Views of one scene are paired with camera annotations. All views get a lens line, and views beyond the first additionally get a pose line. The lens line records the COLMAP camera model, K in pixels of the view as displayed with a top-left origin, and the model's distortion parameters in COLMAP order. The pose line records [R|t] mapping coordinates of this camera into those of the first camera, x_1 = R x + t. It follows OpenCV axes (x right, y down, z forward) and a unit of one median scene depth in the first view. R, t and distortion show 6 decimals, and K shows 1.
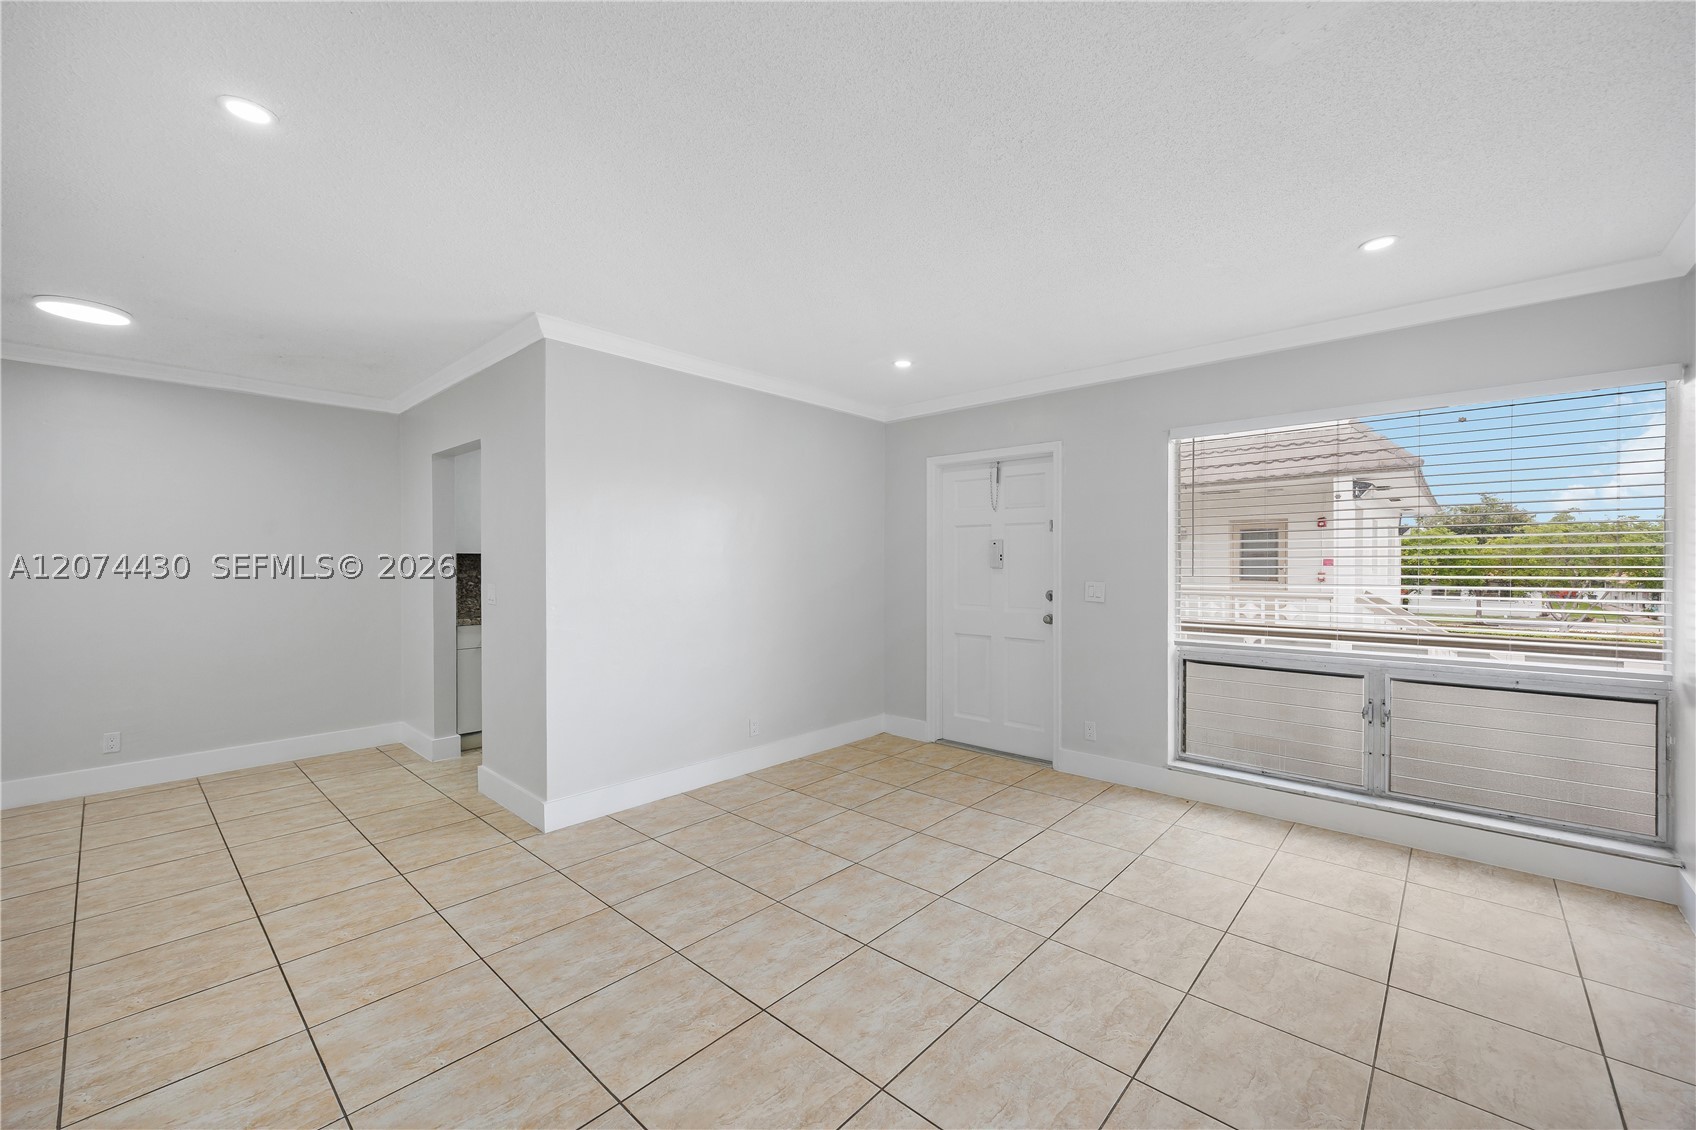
lens RADIAL K [[703.3, 0, 848.0], [0, 703.3, 565.0], [0, 0, 1]] dist [0.001555, 0.000161]
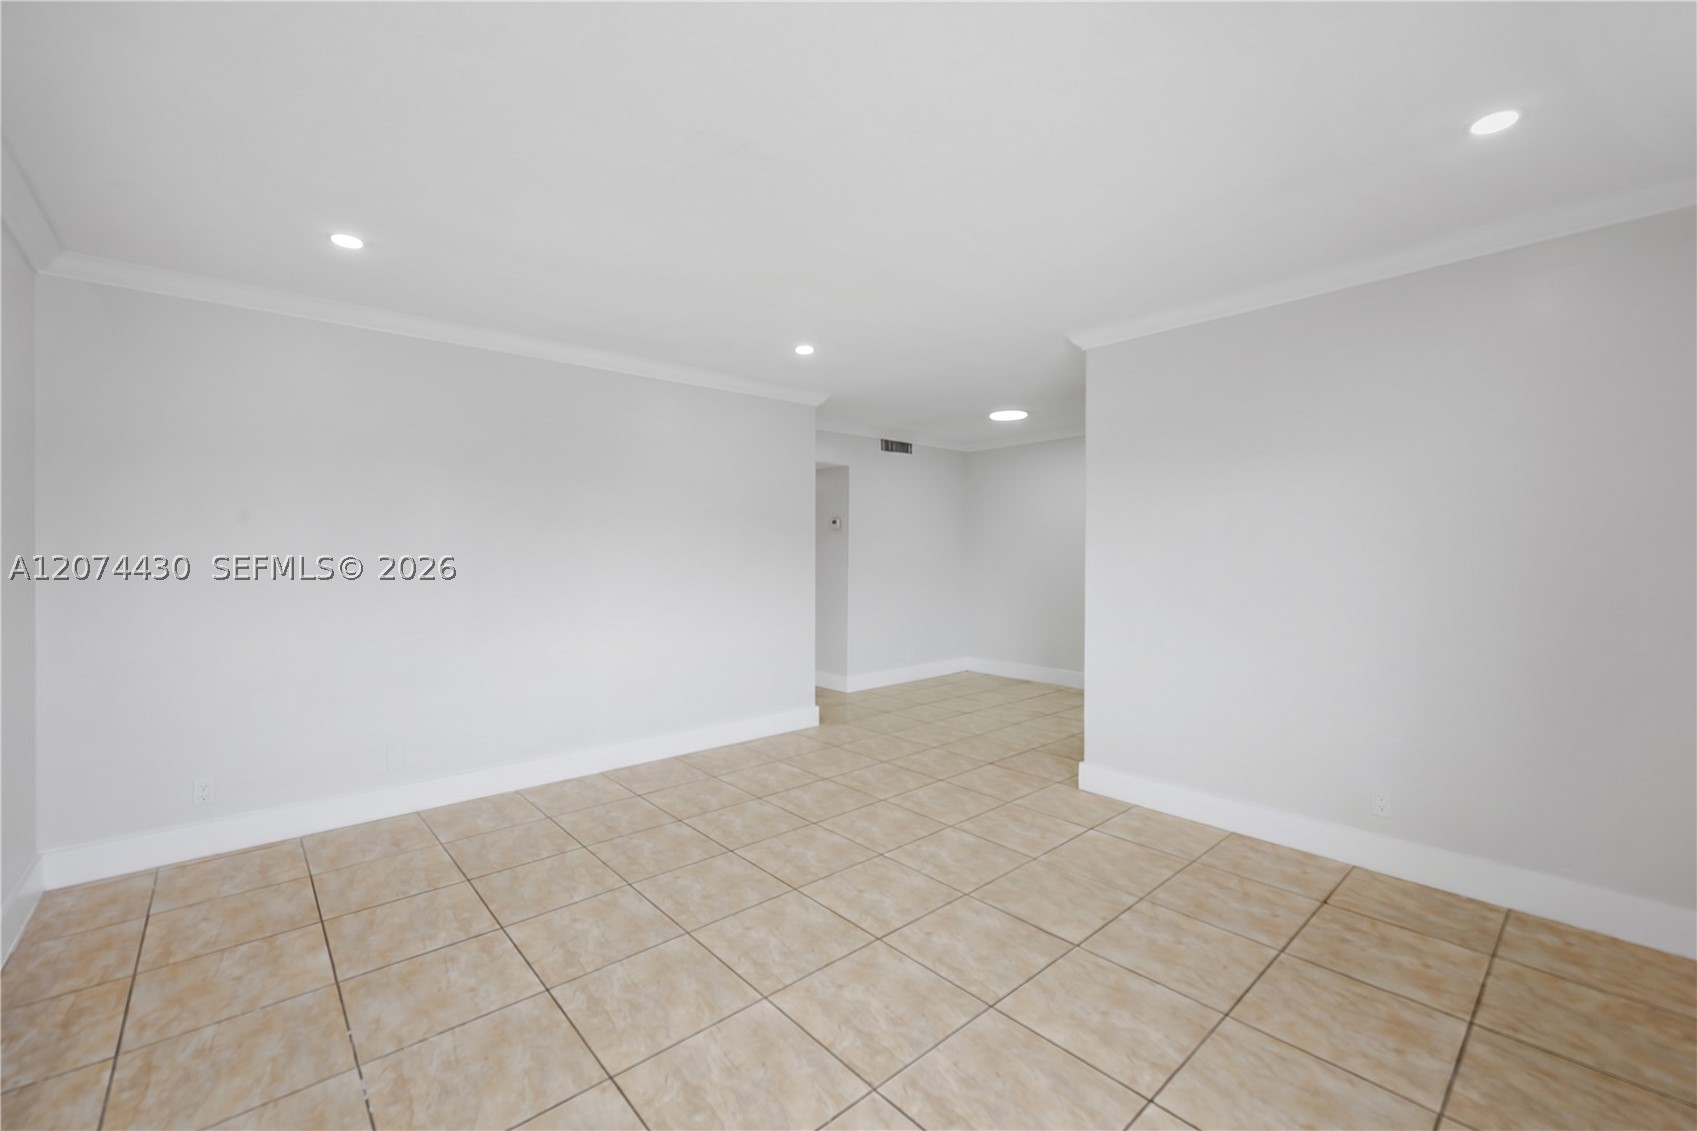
lens RADIAL K [[680.2, 0, 869.0], [0, 680.2, 590.6], [0, 0, 1]] dist [-0.001445, 0.000102]
pose [[-0.103219, 0.056598, -0.993047, 0.755042], [0.000382, 0.998382, 0.056862, -0.000822], [0.994659, 0.005490, -0.103073, 0.864392]]
